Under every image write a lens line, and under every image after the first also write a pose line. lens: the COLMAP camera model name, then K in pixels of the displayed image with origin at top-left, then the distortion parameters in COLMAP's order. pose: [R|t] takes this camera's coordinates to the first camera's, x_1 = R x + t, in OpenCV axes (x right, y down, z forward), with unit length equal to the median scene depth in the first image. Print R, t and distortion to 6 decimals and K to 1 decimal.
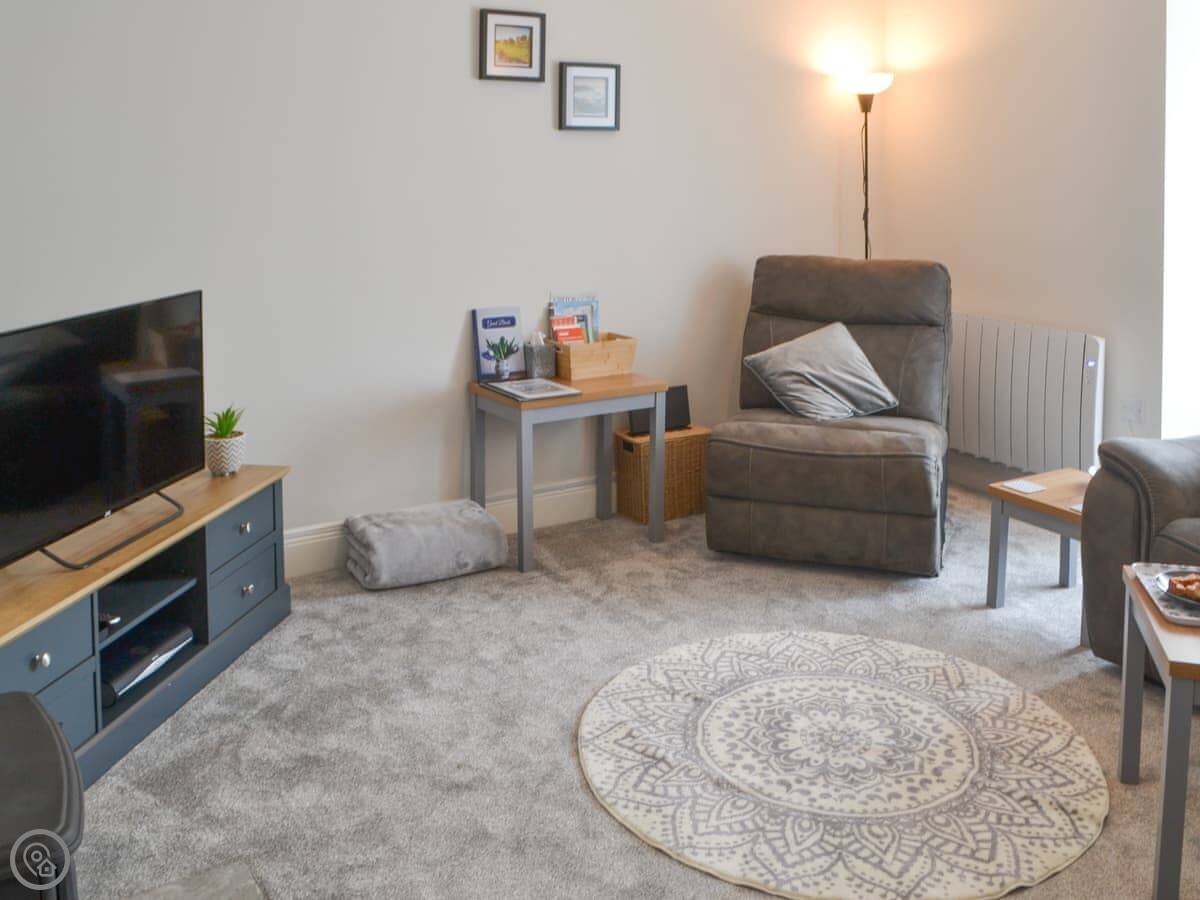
lens RADIAL K [[2458.2, 0, 600.0], [0, 2458.2, 450.0], [0, 0, 1]] dist [-0.029561, -0.199009]
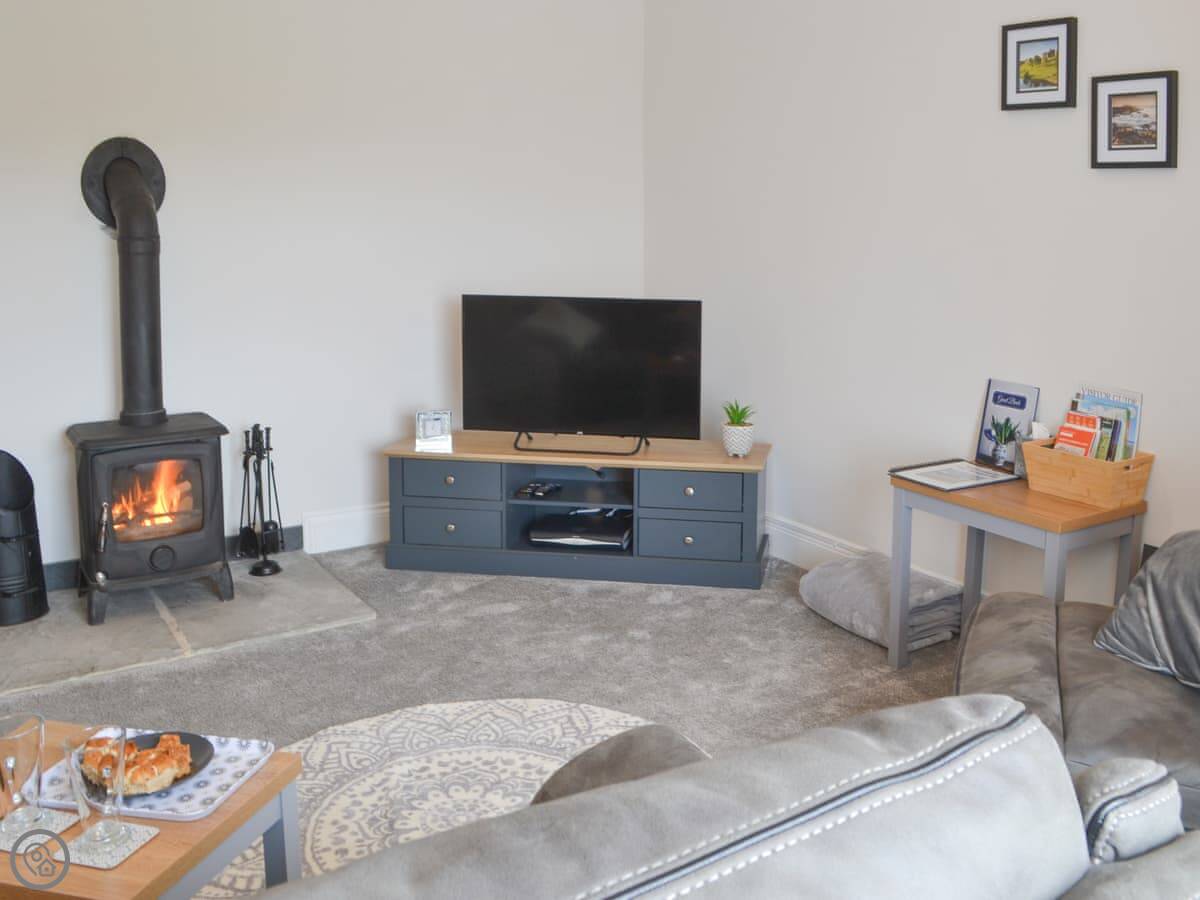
lens RADIAL K [[1778.7, 0, 600.8], [0, 1778.7, 488.8], [0, 0, 1]] dist [0.018122, -0.031575]
pose [[-0.507628, 0.133960, -0.851098, 0.555411], [-0.119464, 0.967353, 0.223511, -0.142663], [0.853254, 0.215136, -0.475052, 1.180205]]
